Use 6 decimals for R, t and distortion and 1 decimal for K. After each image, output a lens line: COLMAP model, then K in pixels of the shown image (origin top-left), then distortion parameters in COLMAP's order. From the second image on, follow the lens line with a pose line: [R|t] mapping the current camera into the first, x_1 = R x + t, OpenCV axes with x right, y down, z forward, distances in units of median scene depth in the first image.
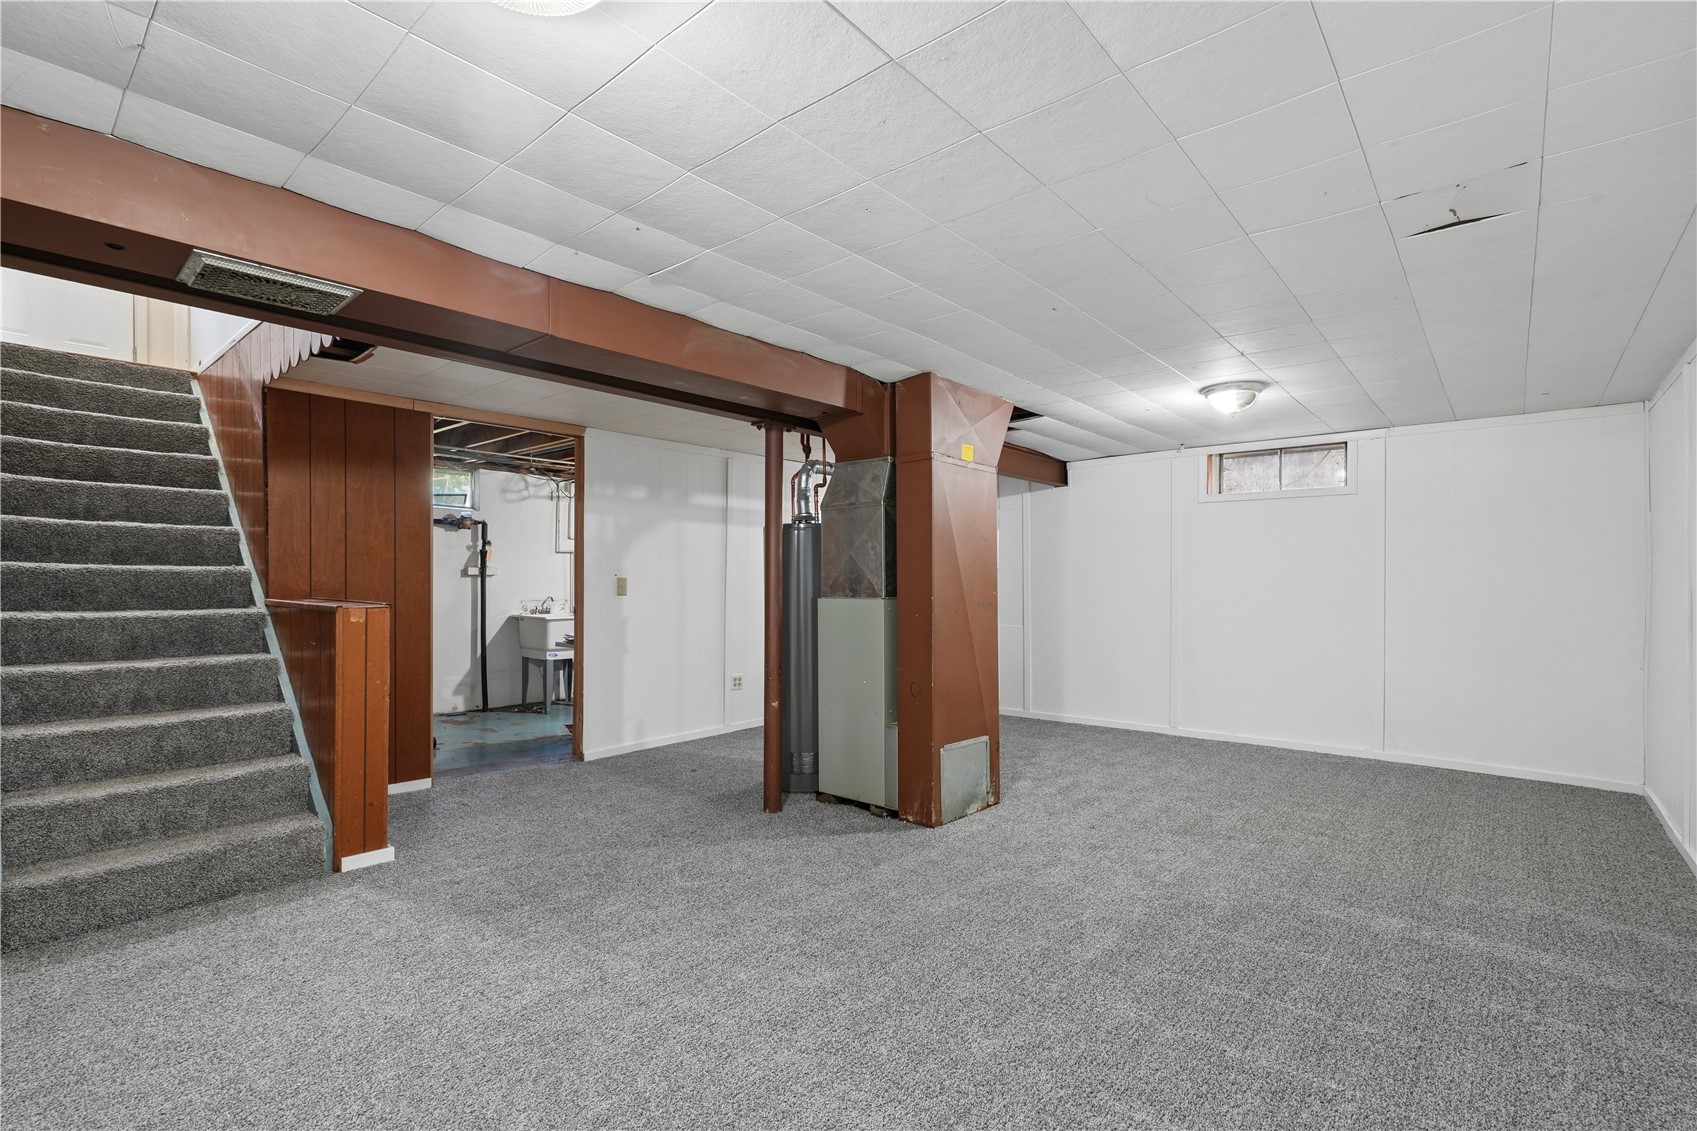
lens RADIAL K [[771.4, 0, 830.4], [0, 771.4, 549.6], [0, 0, 1]] dist [0.013658, 0.005540]
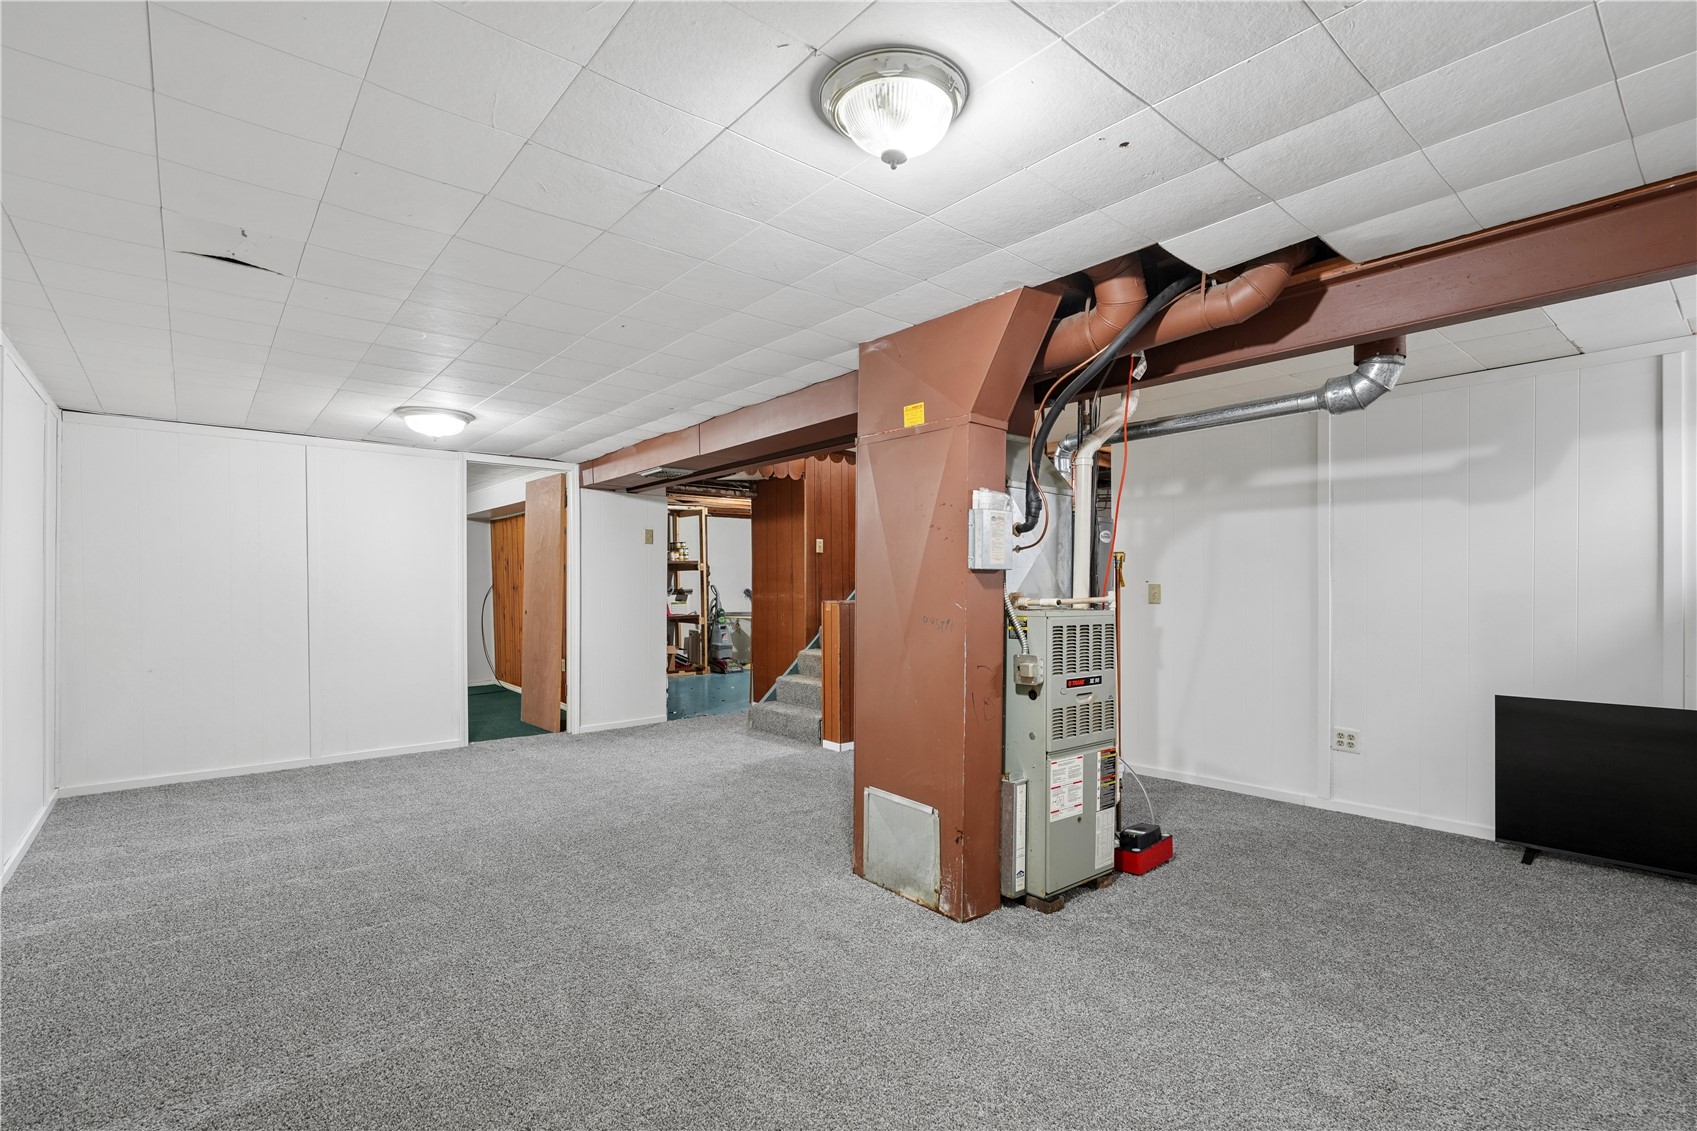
lens RADIAL K [[771.4, 0, 830.4], [0, 771.4, 549.6], [0, 0, 1]] dist [0.013658, 0.005540]
pose [[-0.148464, -0.040327, -0.988095, 0.697454], [0.051151, 0.997518, -0.048397, 0.019883], [0.987594, -0.057727, -0.146032, 0.758295]]
